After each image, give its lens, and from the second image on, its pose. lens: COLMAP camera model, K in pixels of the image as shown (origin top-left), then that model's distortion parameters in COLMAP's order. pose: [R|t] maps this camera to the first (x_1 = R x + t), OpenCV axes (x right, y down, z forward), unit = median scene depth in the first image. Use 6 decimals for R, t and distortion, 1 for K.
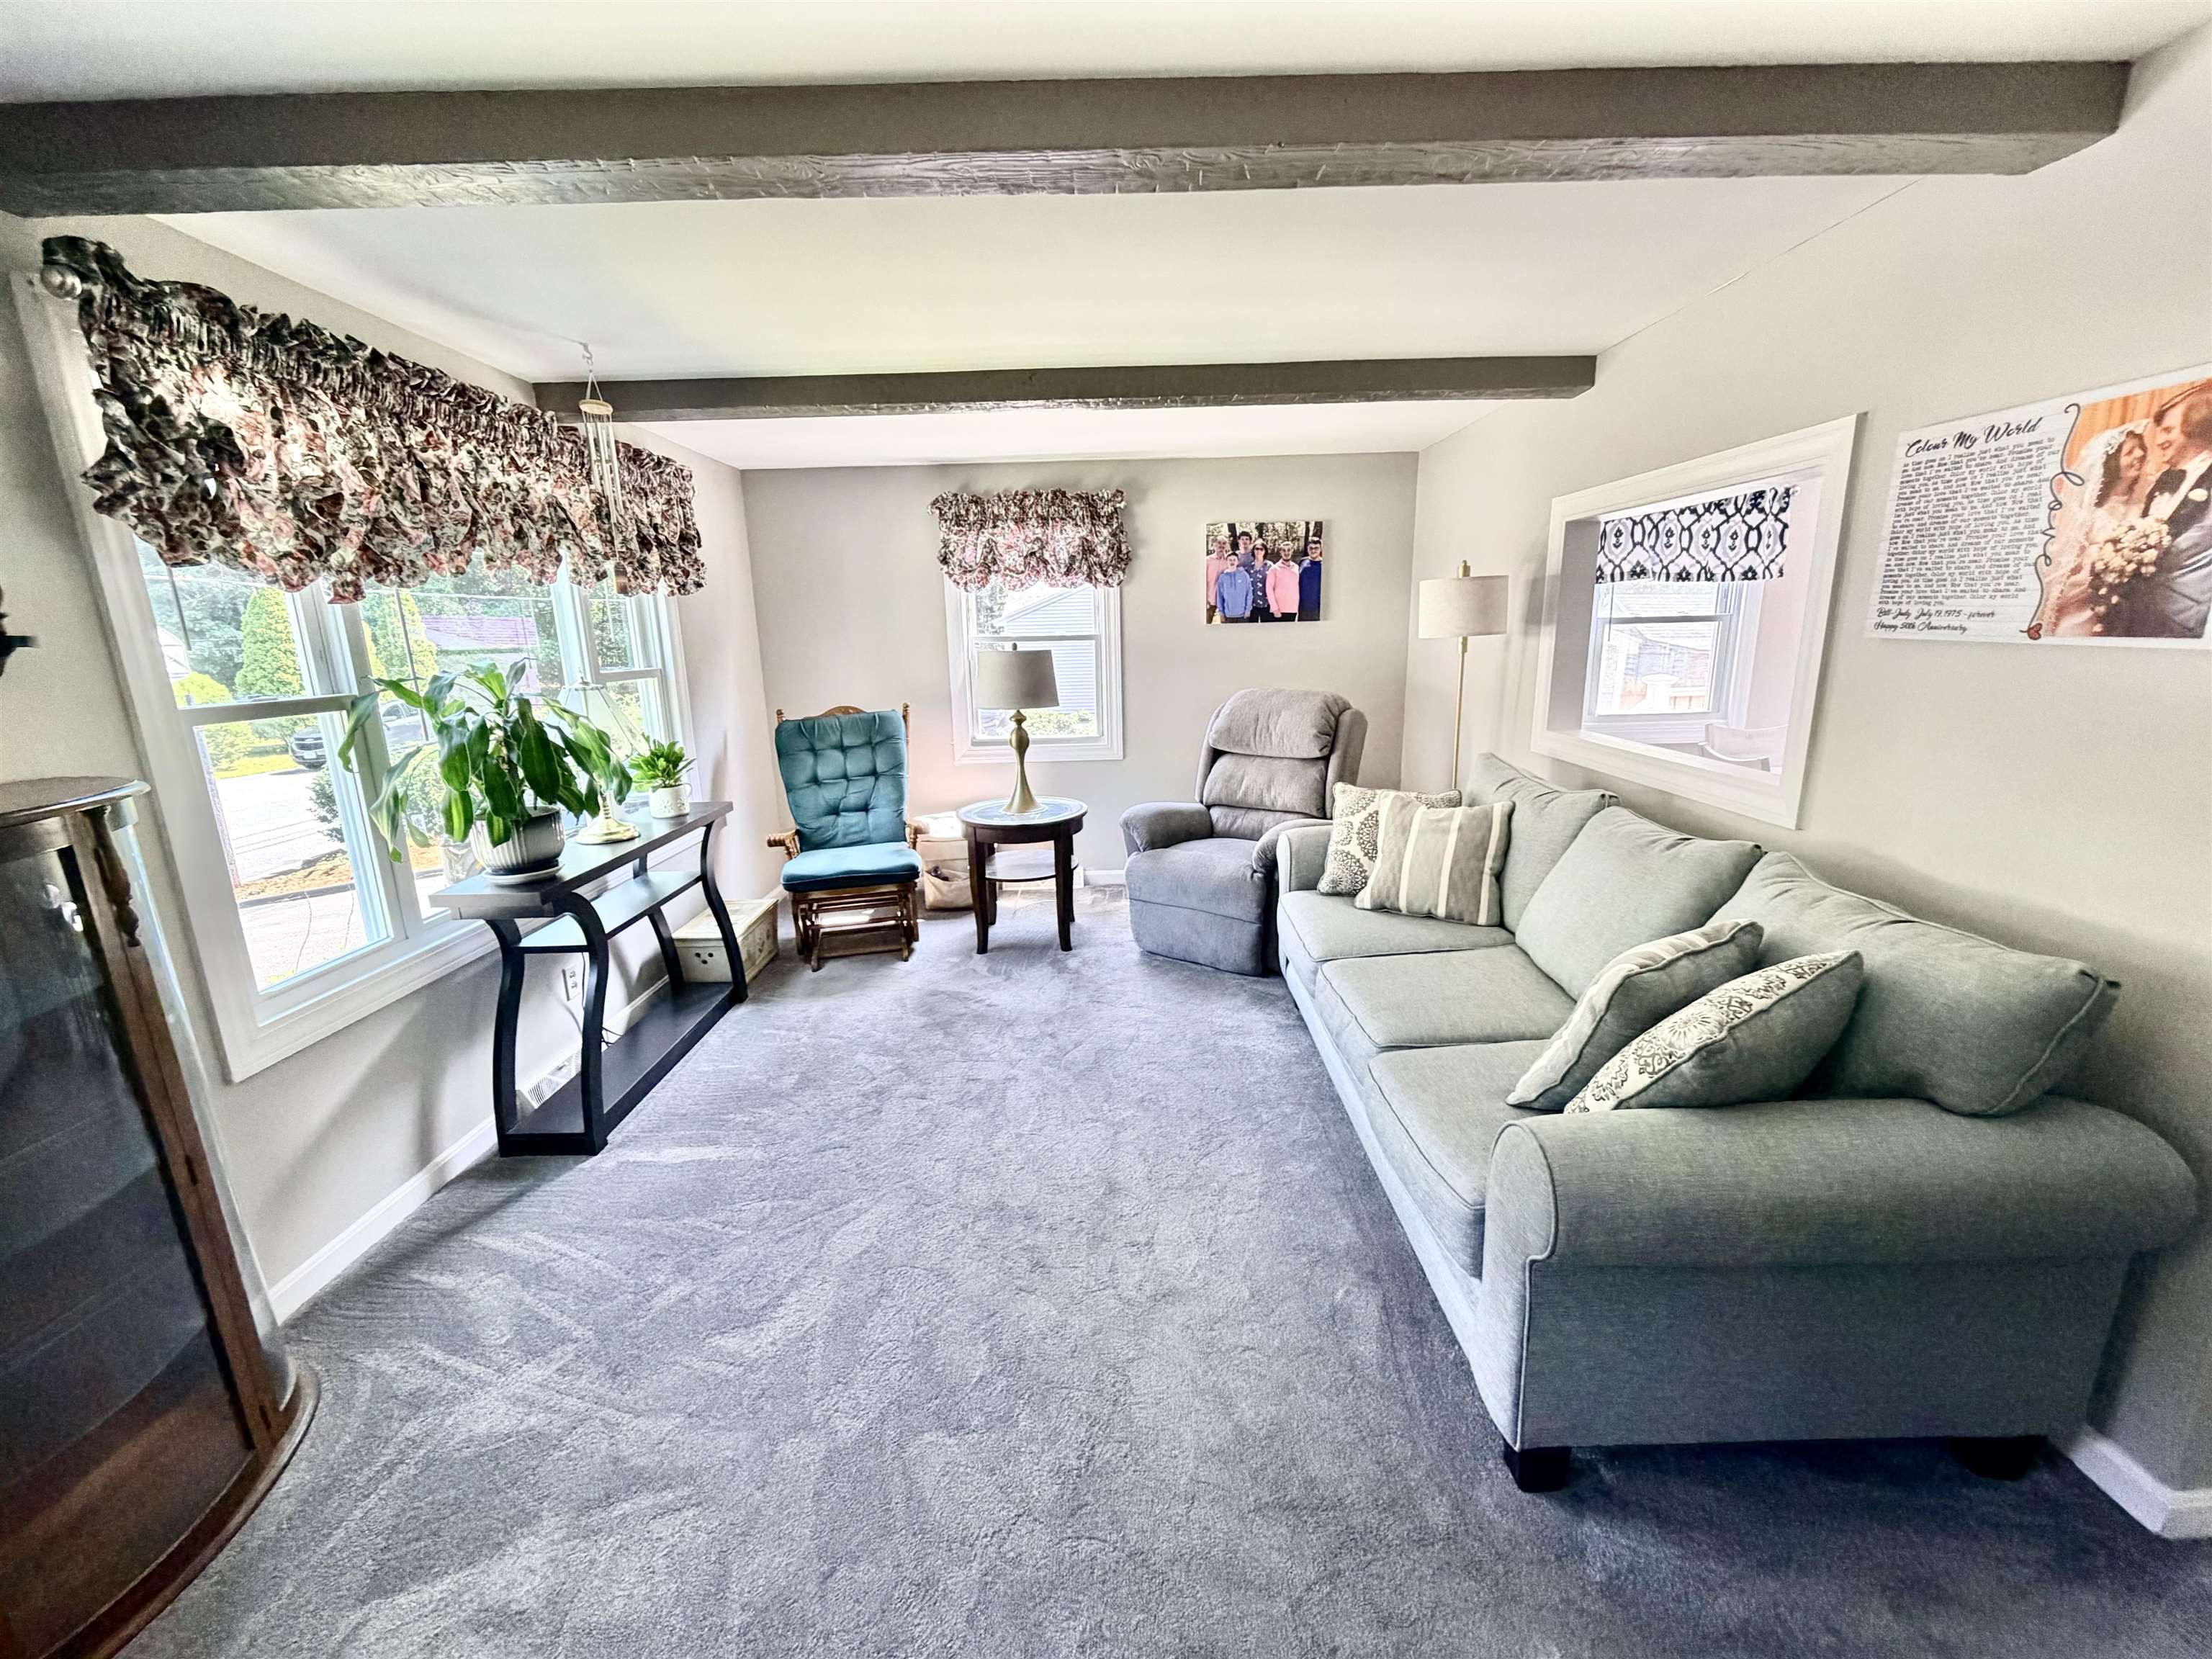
lens RADIAL K [[884.2, 0, 1112.8], [0, 884.2, 827.9], [0, 0, 1]] dist [0.000856, -0.000502]
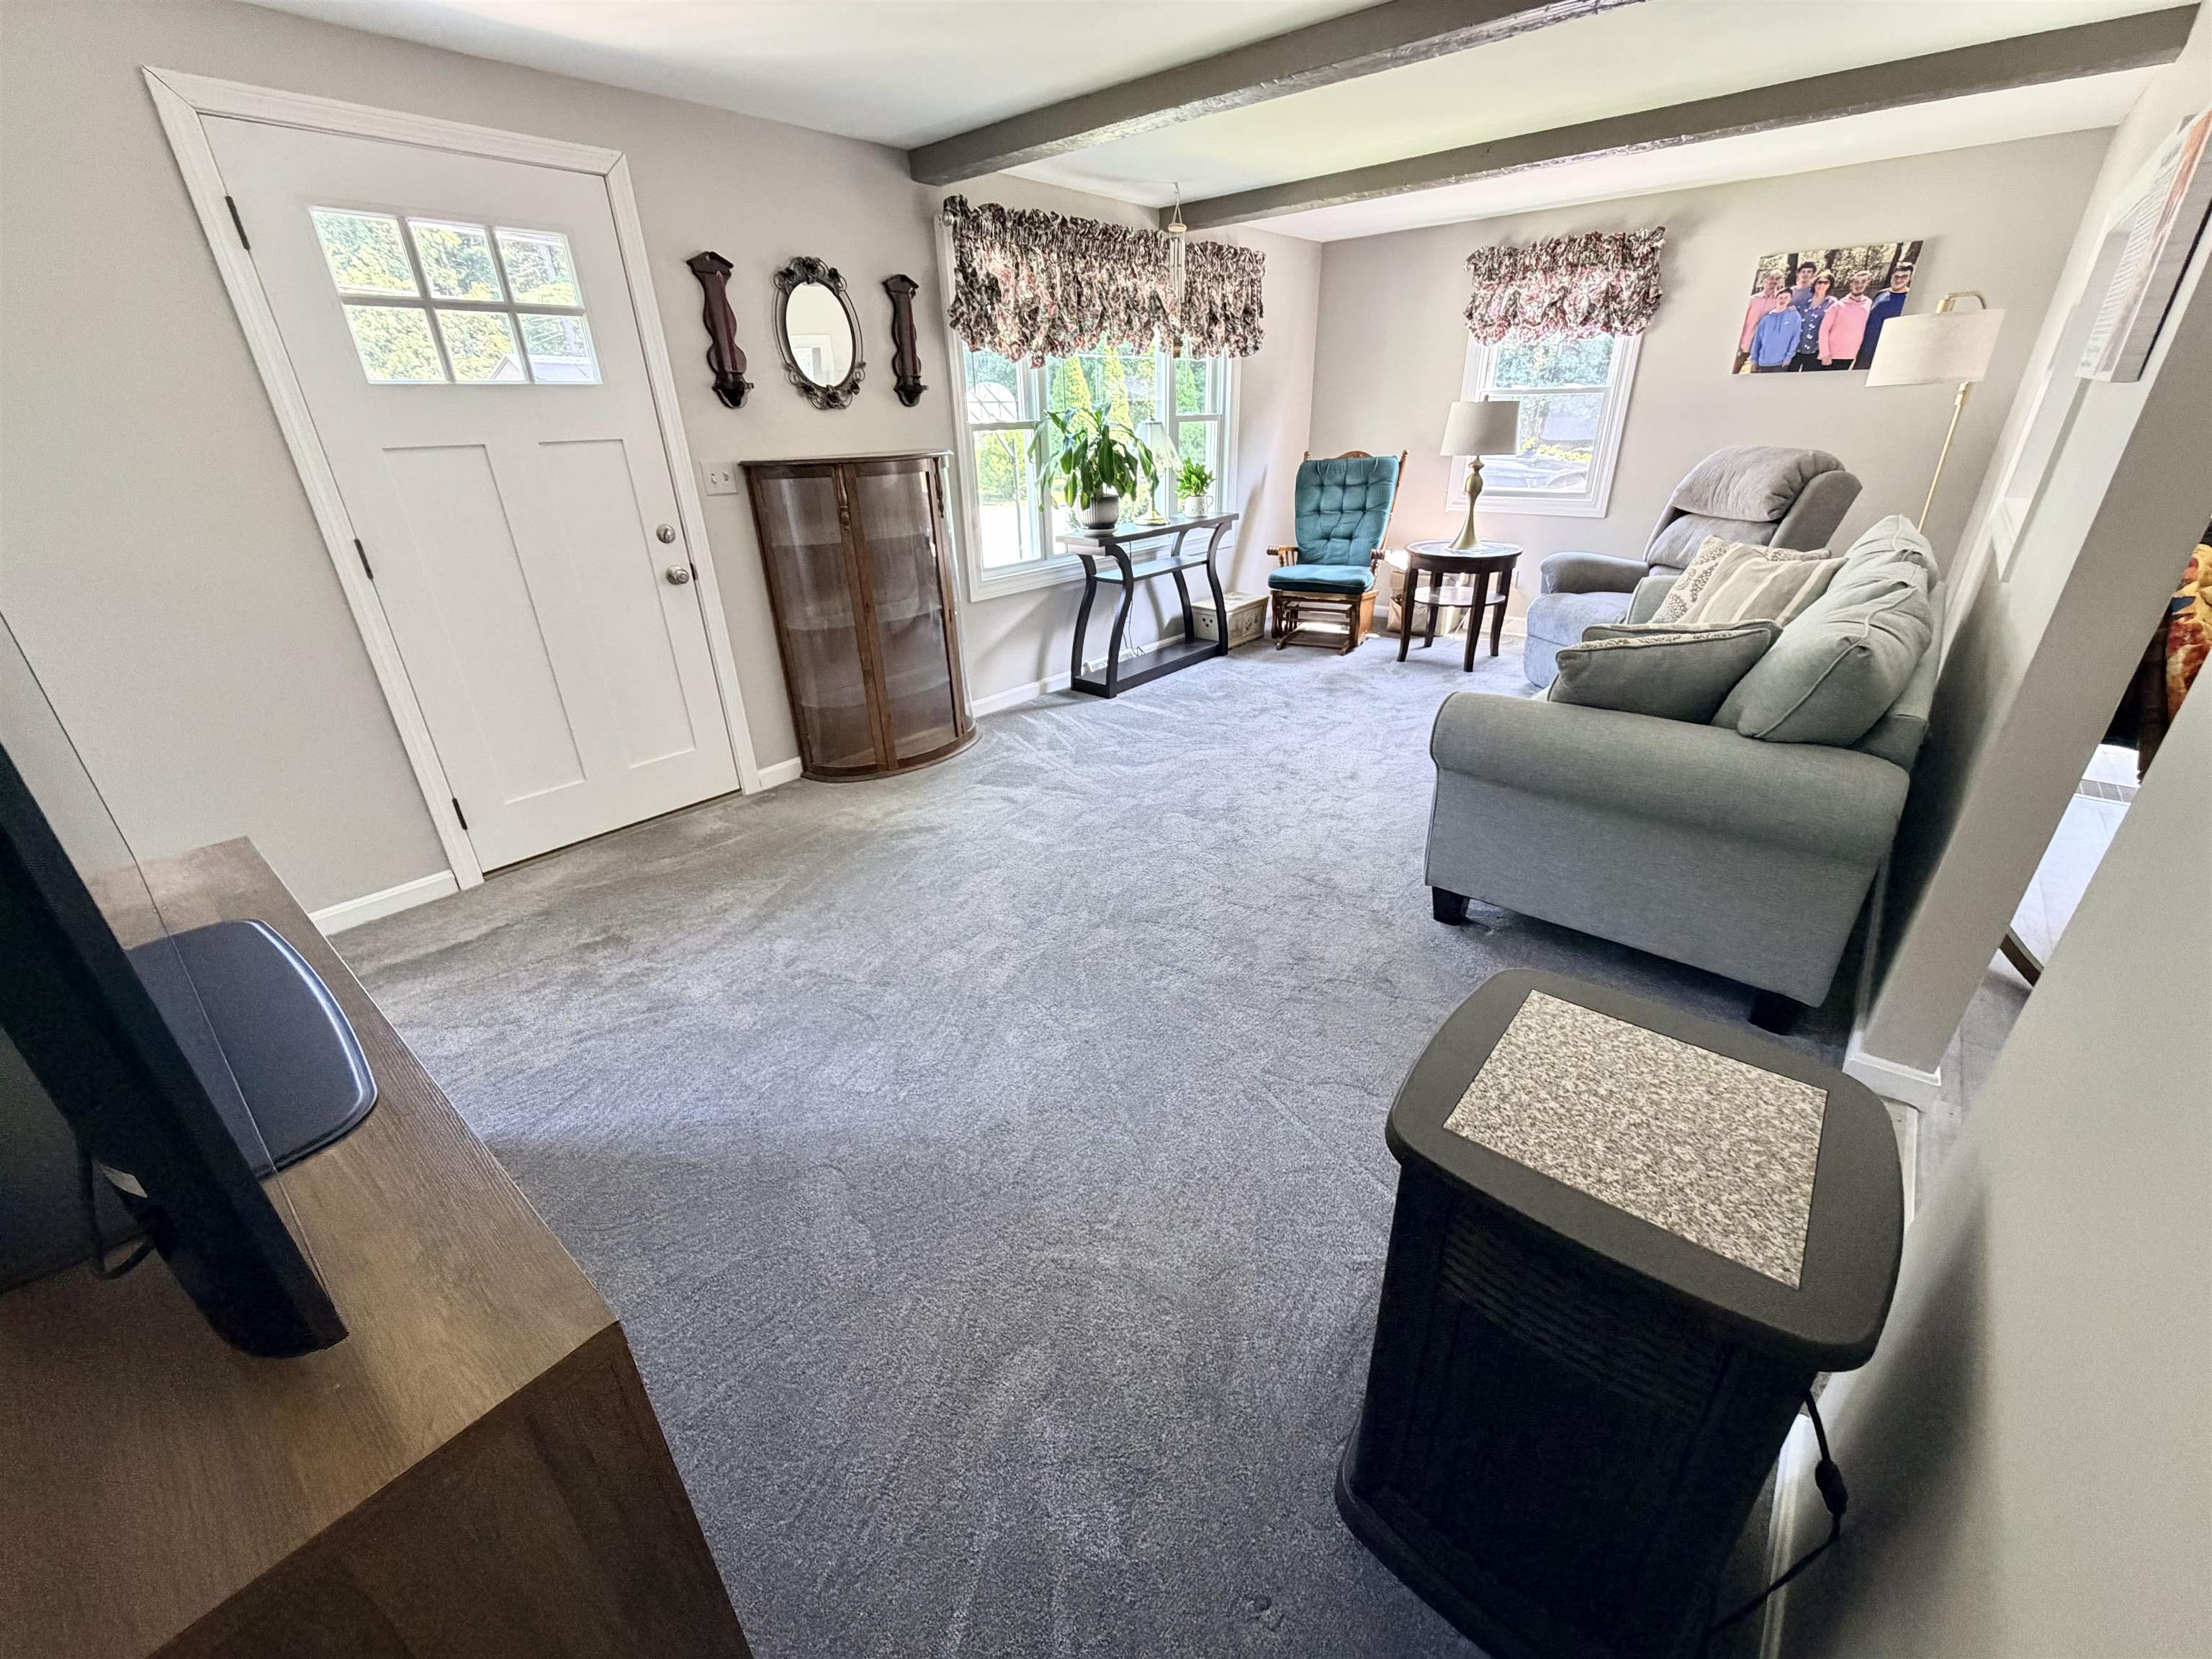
lens RADIAL K [[884.2, 0, 1108.8], [0, 884.2, 826.9], [0, 0, 1]] dist [0.000856, -0.000502]
pose [[0.754723, 0.286588, -0.590137, 0.438800], [-0.139148, 0.949000, 0.282906, 0.082716], [0.641117, -0.131399, 0.756110, -0.318123]]
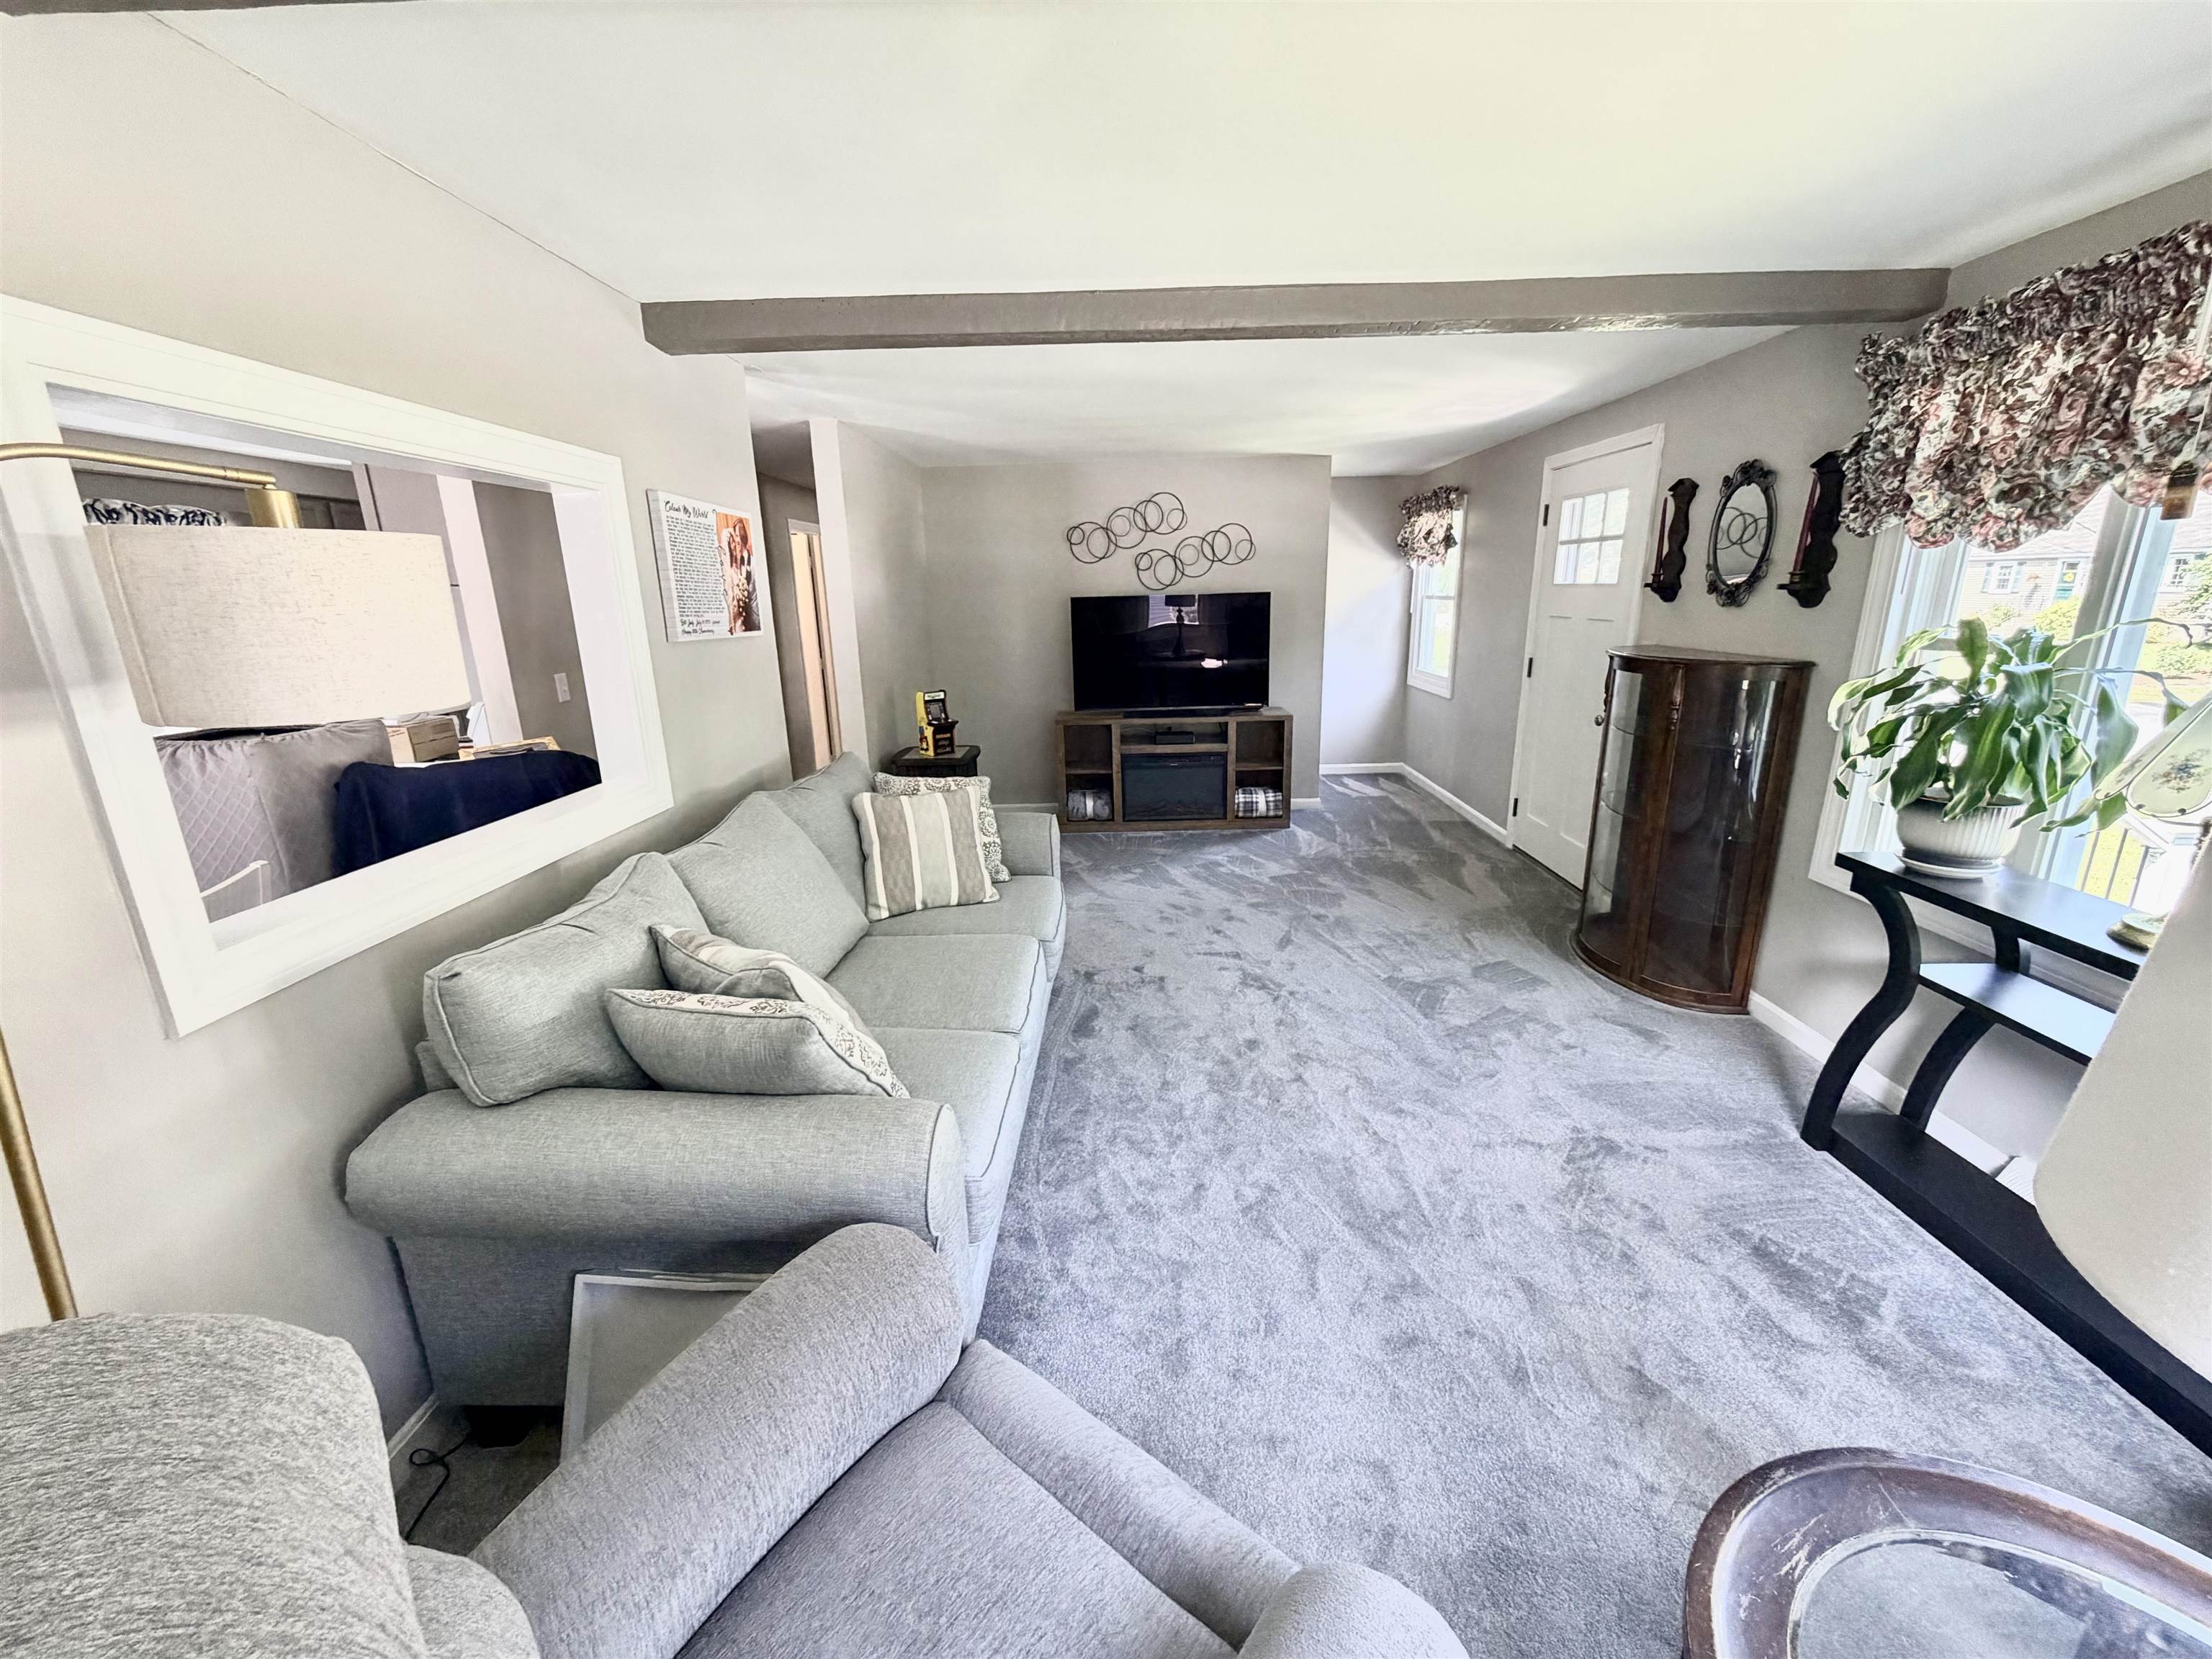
lens RADIAL K [[884.2, 0, 1126.0], [0, 884.2, 835.2], [0, 0, 1]] dist [0.000856, -0.000502]
pose [[-0.998367, 0.034909, 0.045212, 0.069461], [0.052034, 0.882328, 0.467749, -0.319270], [-0.023563, 0.469338, -0.882704, 1.348374]]
